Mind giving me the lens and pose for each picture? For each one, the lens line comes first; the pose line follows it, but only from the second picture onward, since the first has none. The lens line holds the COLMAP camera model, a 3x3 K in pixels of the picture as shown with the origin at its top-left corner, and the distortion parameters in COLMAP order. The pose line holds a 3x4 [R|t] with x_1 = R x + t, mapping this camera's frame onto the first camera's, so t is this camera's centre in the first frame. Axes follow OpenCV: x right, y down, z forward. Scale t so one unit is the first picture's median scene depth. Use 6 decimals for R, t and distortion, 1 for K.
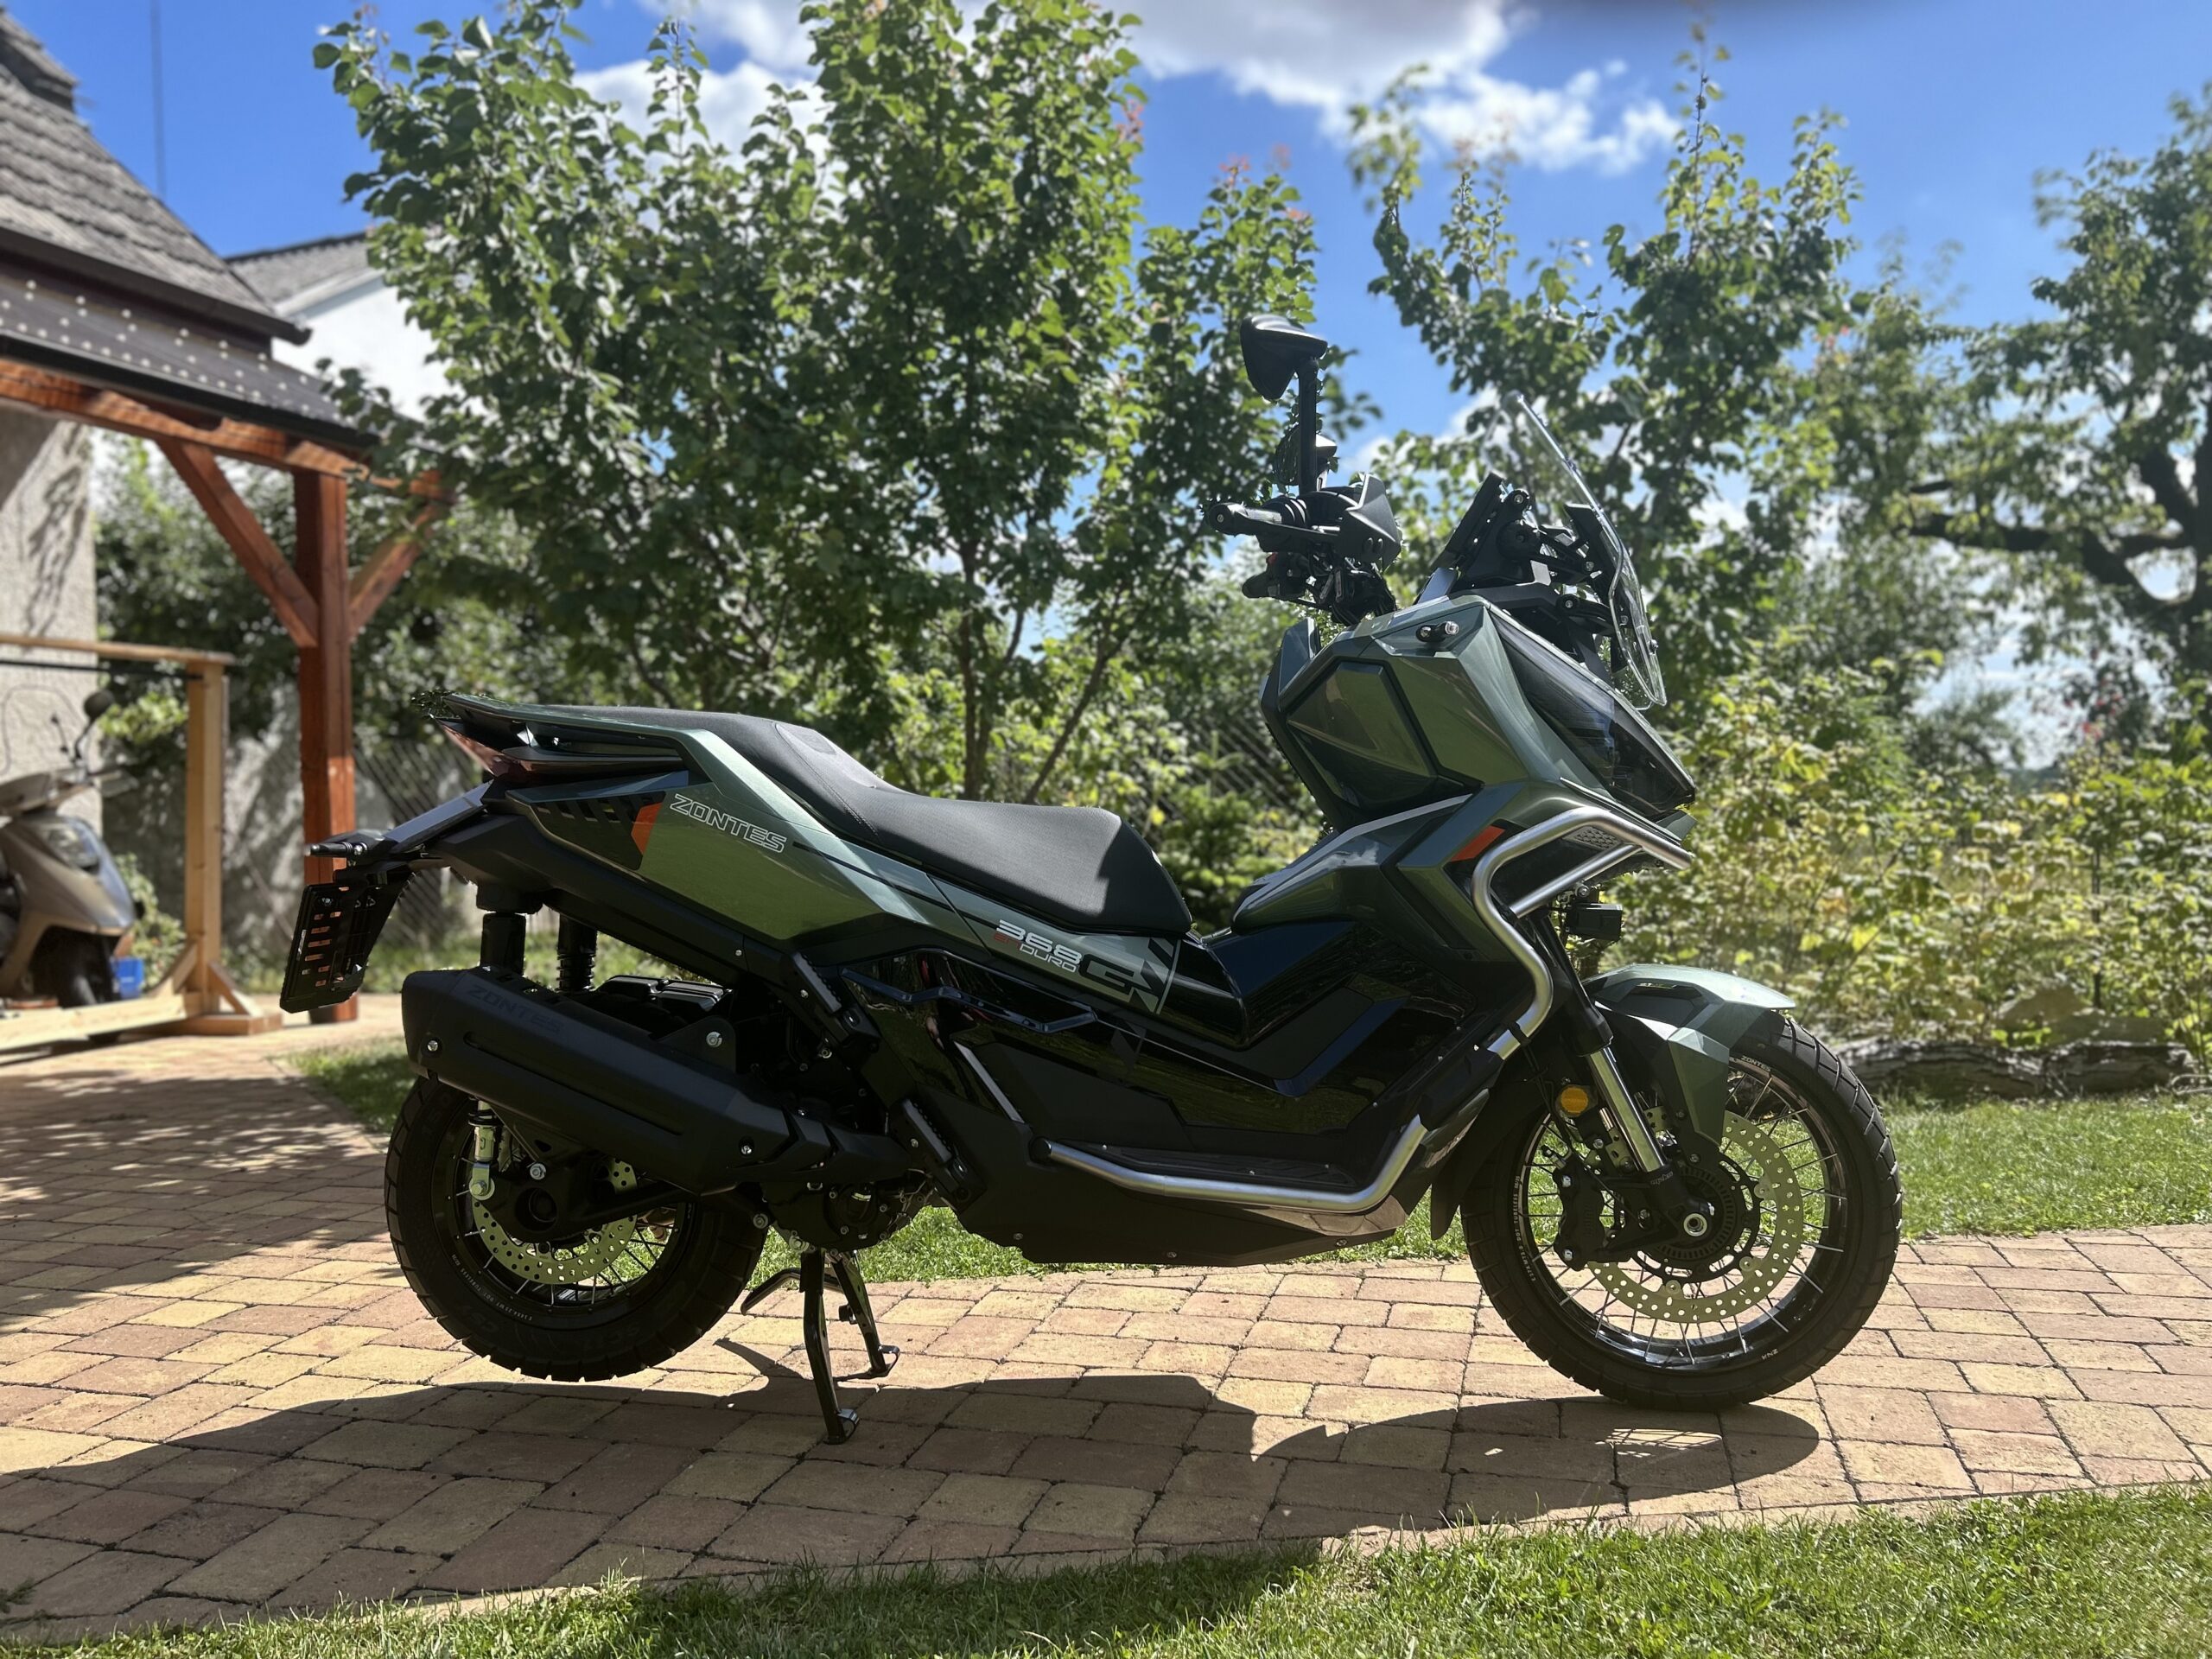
lens RADIAL K [[1663.1, 0, 1114.0], [0, 1663.1, 832.4], [0, 0, 1]] dist [0.040816, -0.036426]
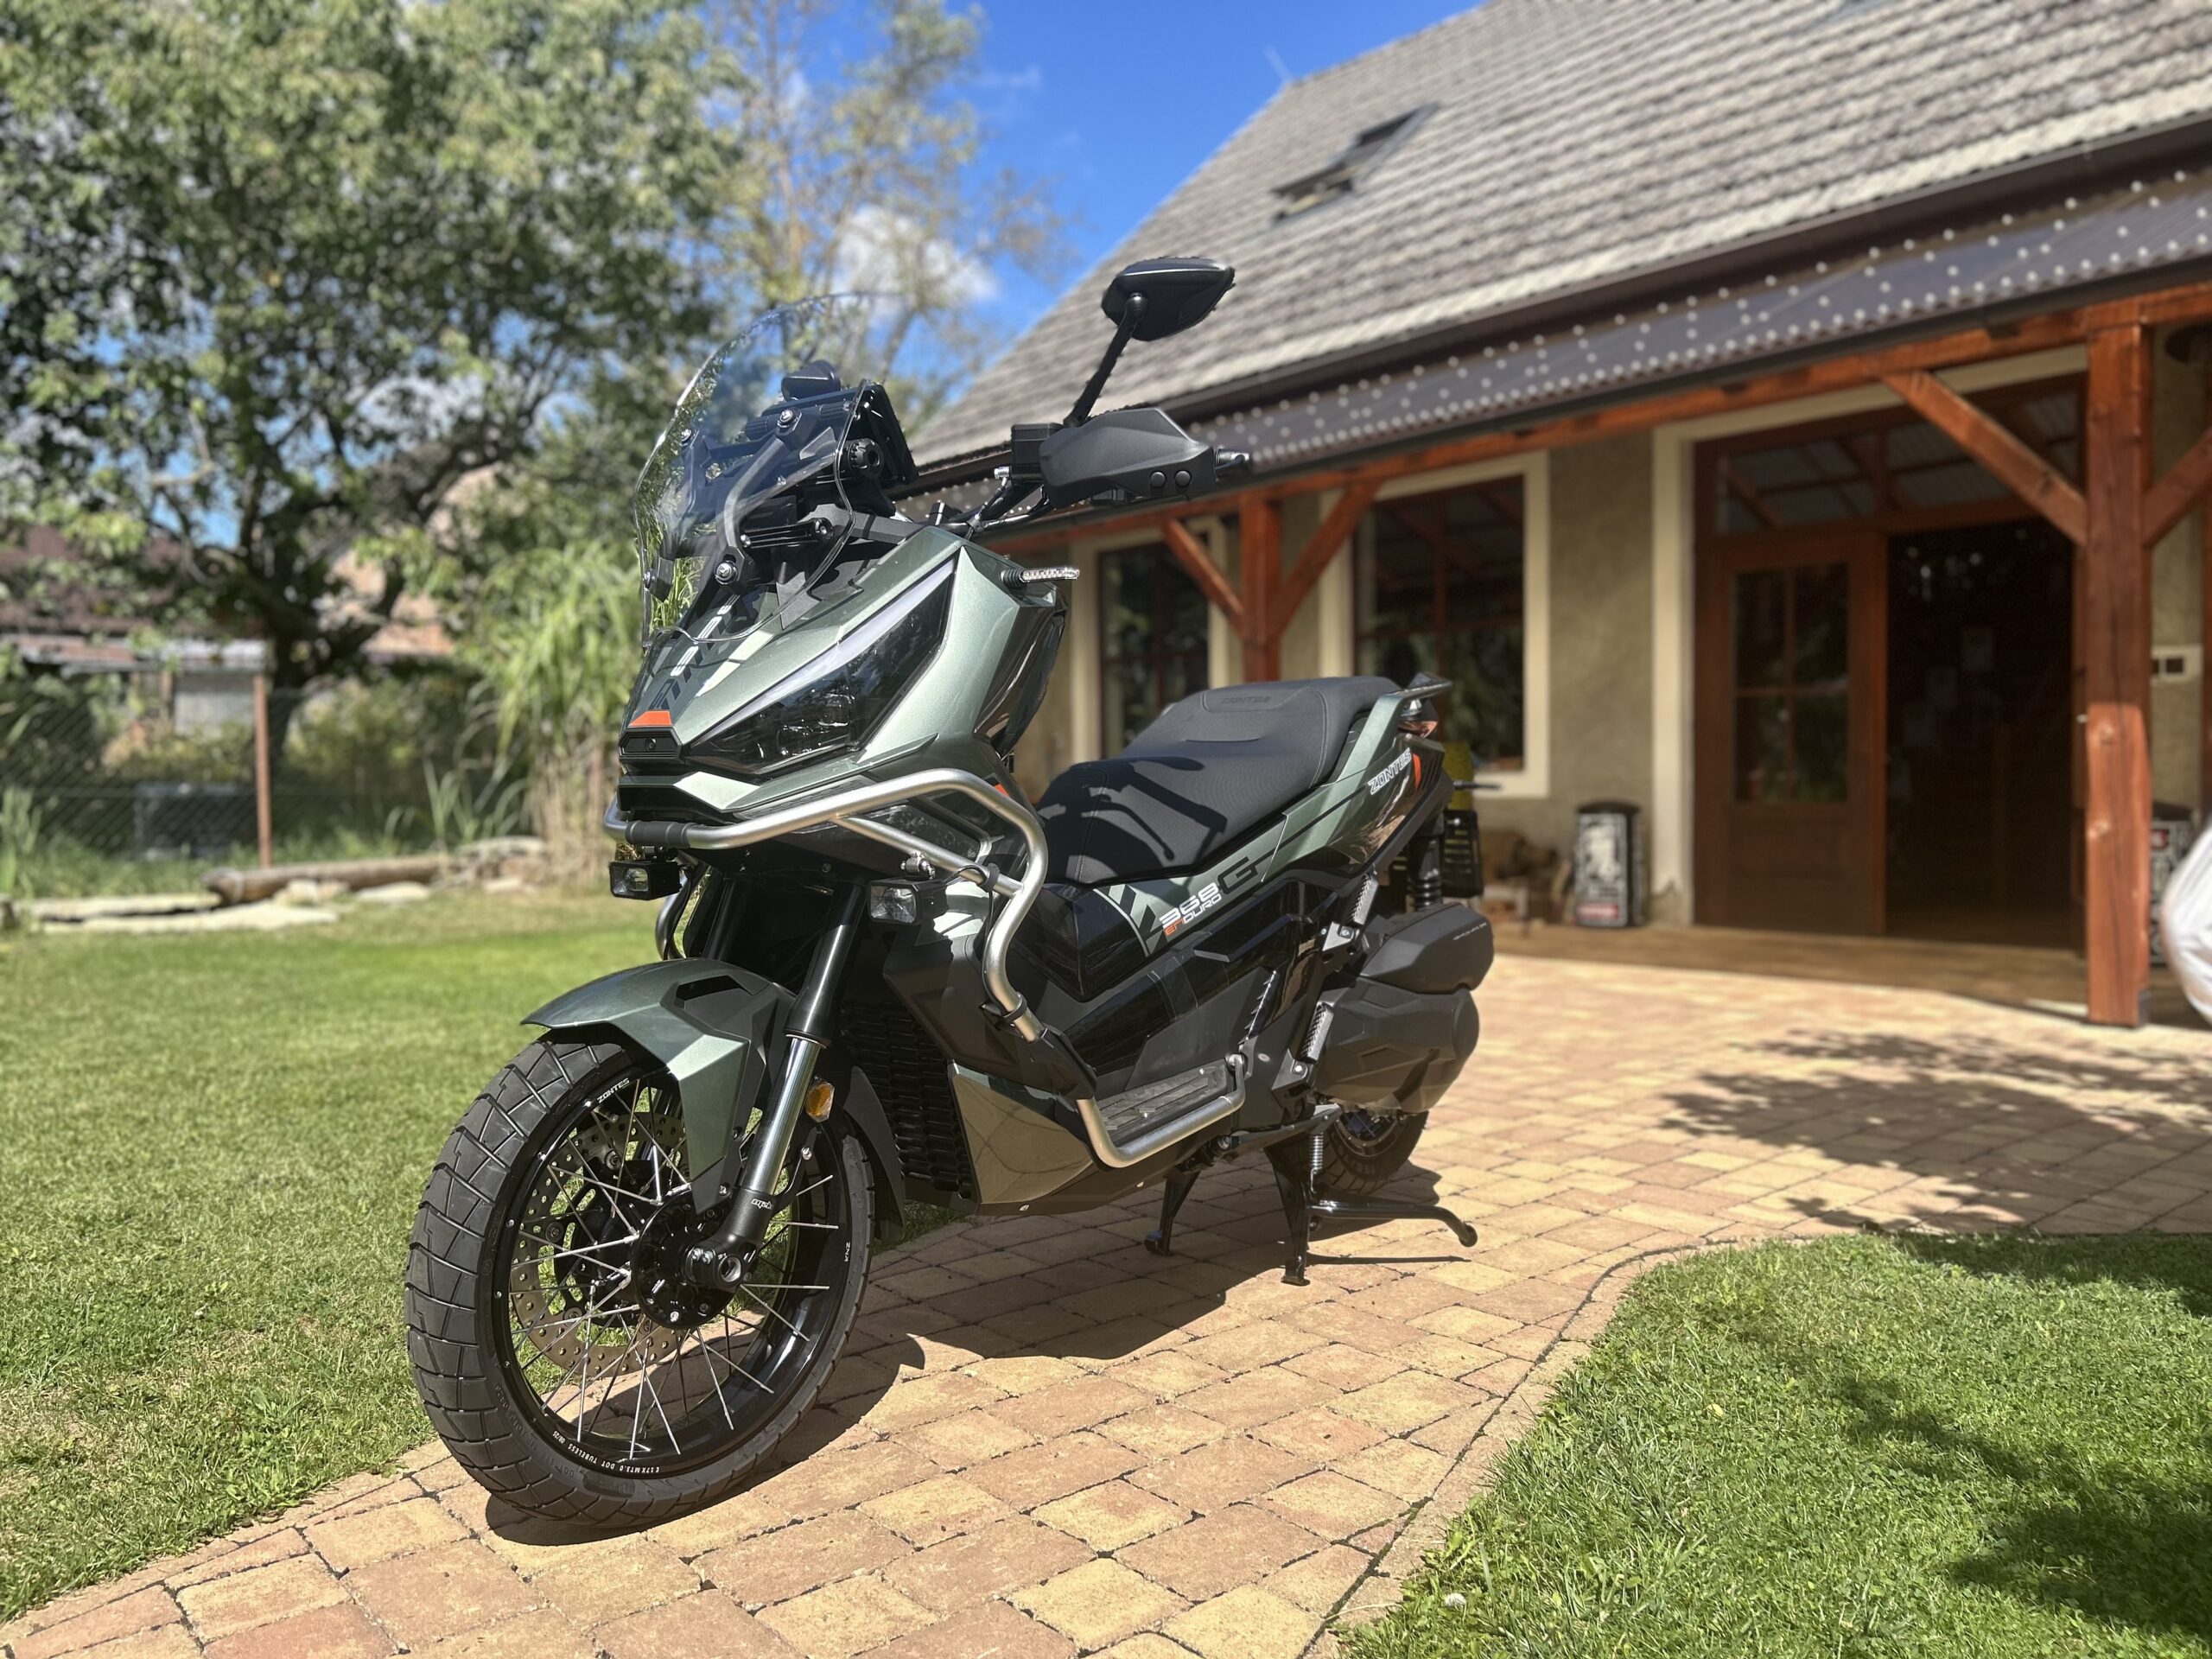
lens RADIAL K [[1663.1, 0, 1110.5], [0, 1663.1, 824.9], [0, 0, 1]] dist [0.040816, -0.036426]
pose [[-0.546884, 0.042005, -0.836154, 0.900468], [-0.000746, 0.998716, 0.050660, -0.028039], [0.837208, 0.028329, -0.546151, 1.643028]]
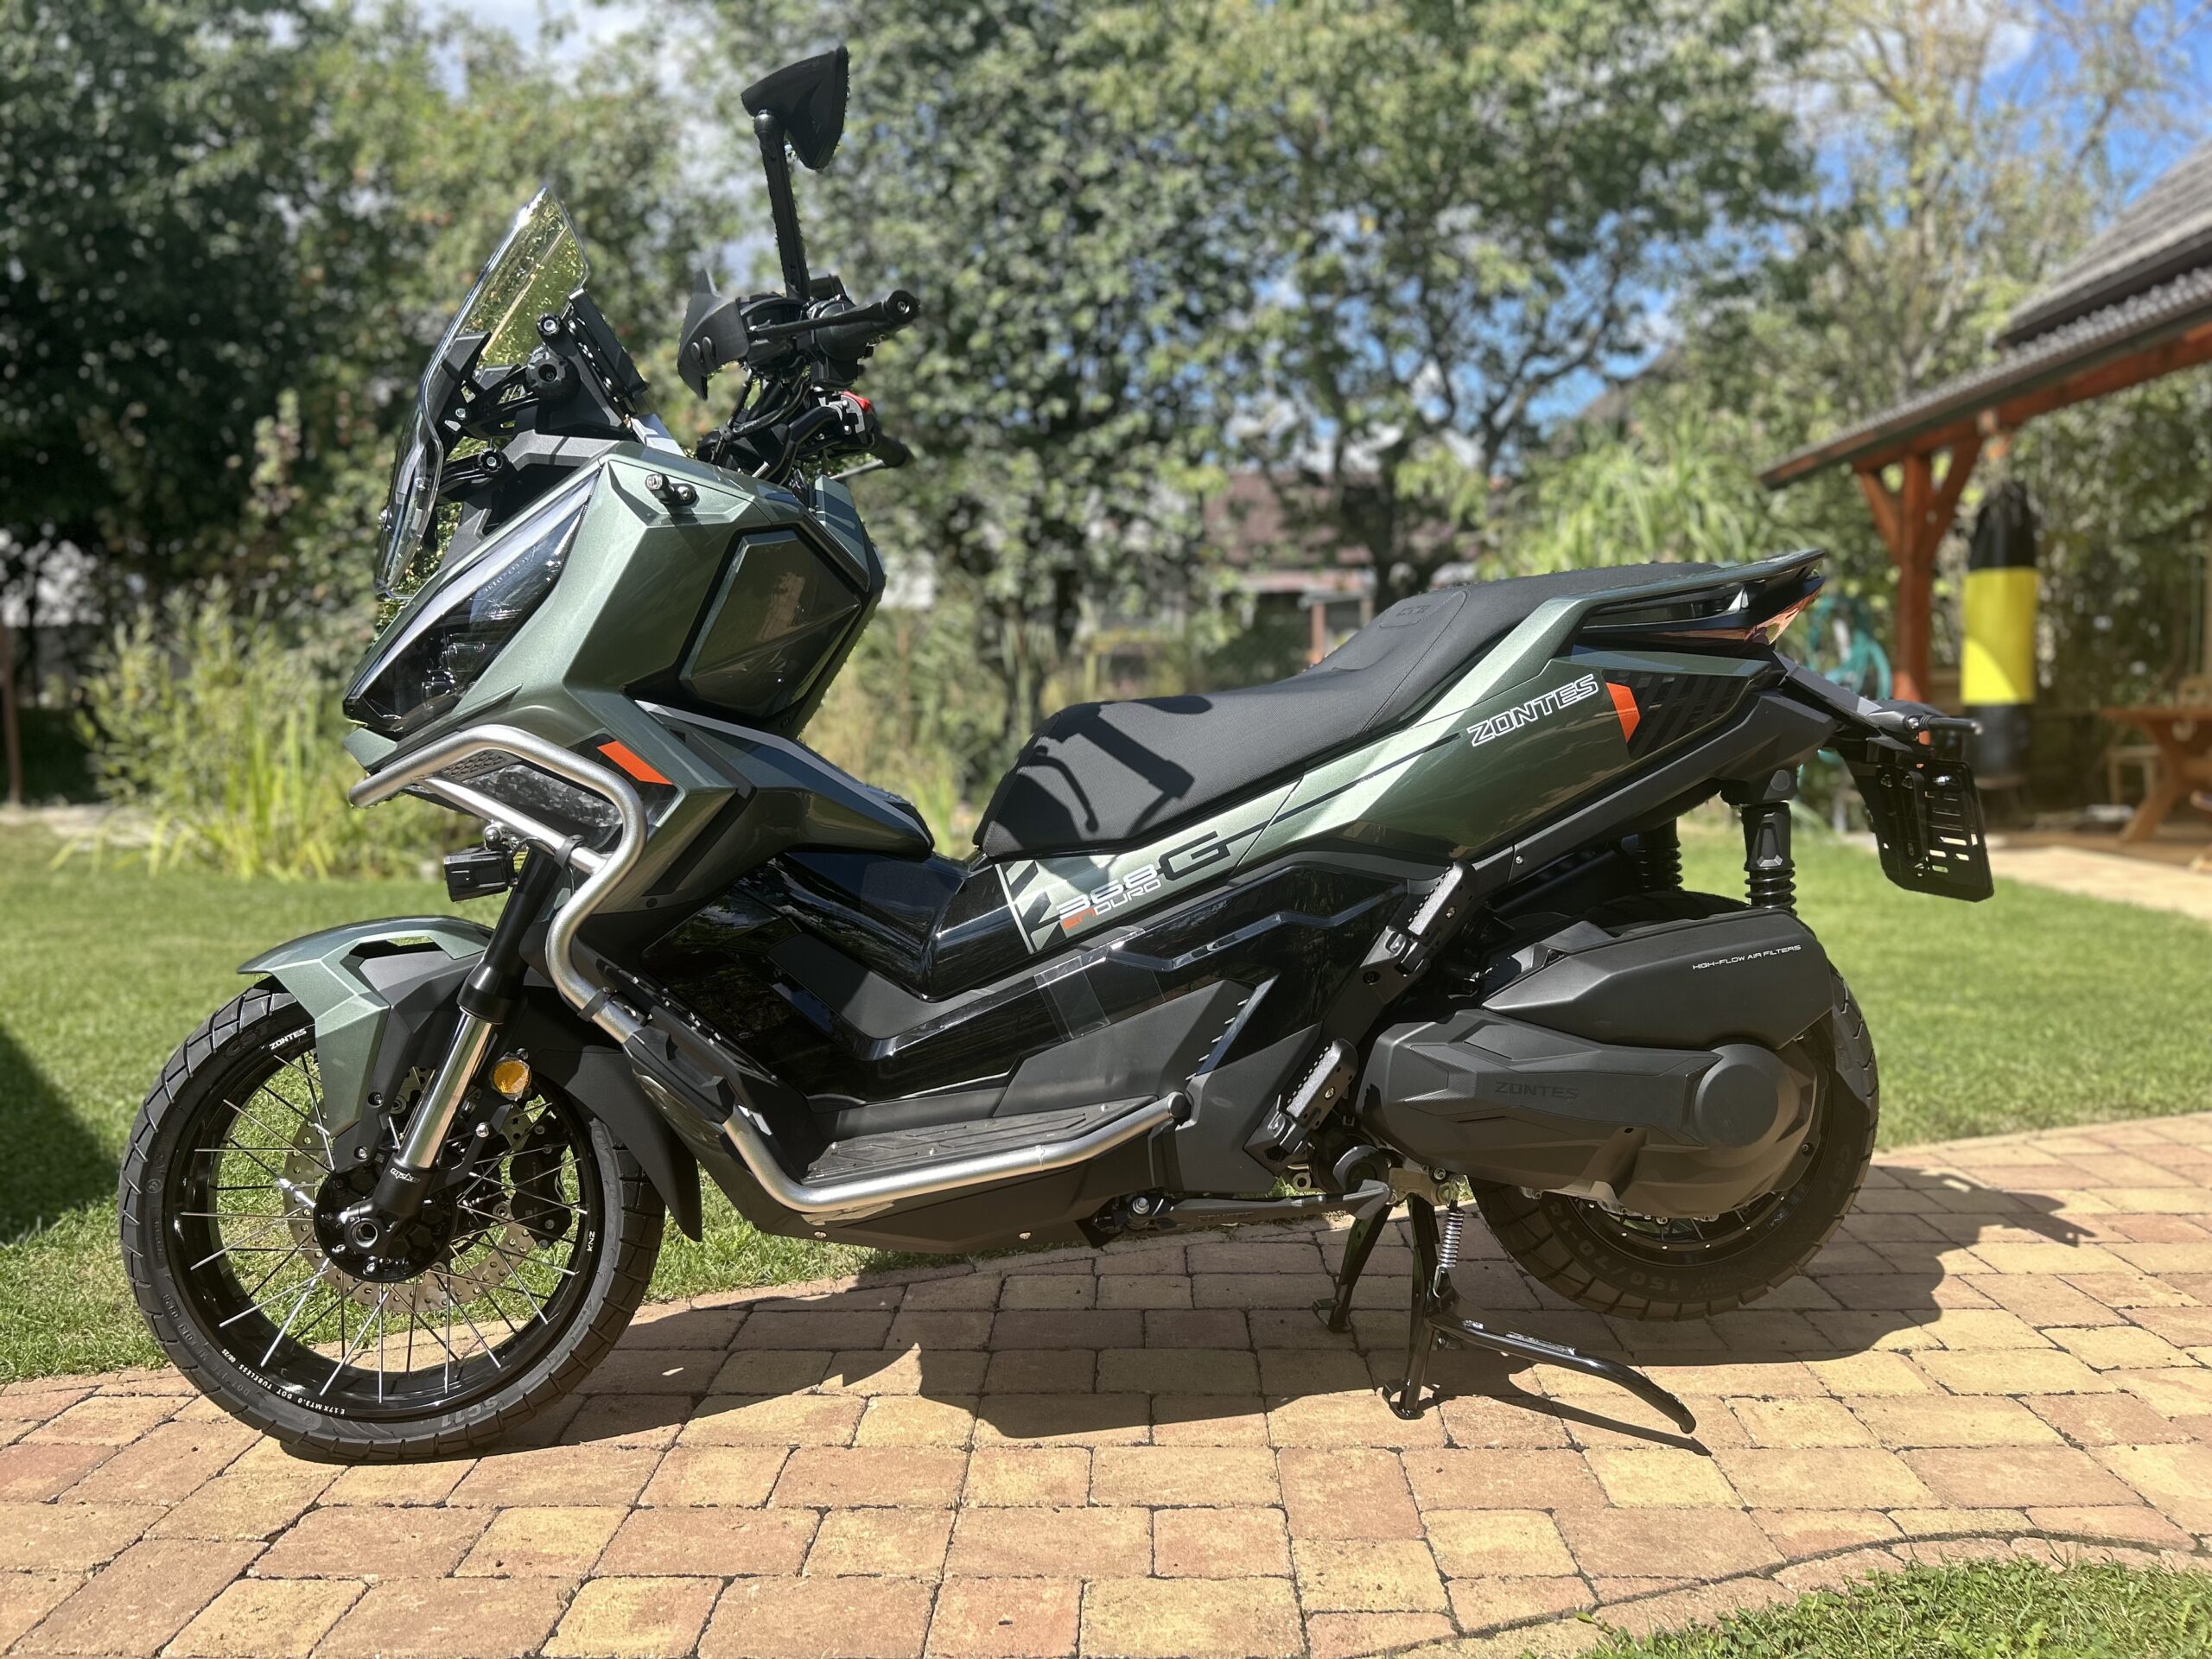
lens RADIAL K [[1663.1, 0, 1103.3], [0, 1663.1, 824.5], [0, 0, 1]] dist [0.040816, -0.036426]
pose [[-0.968735, 0.049369, -0.243134, 0.195278], [0.026385, 0.994945, 0.096898, -0.035436], [0.246689, 0.087453, -0.965141, 1.890634]]
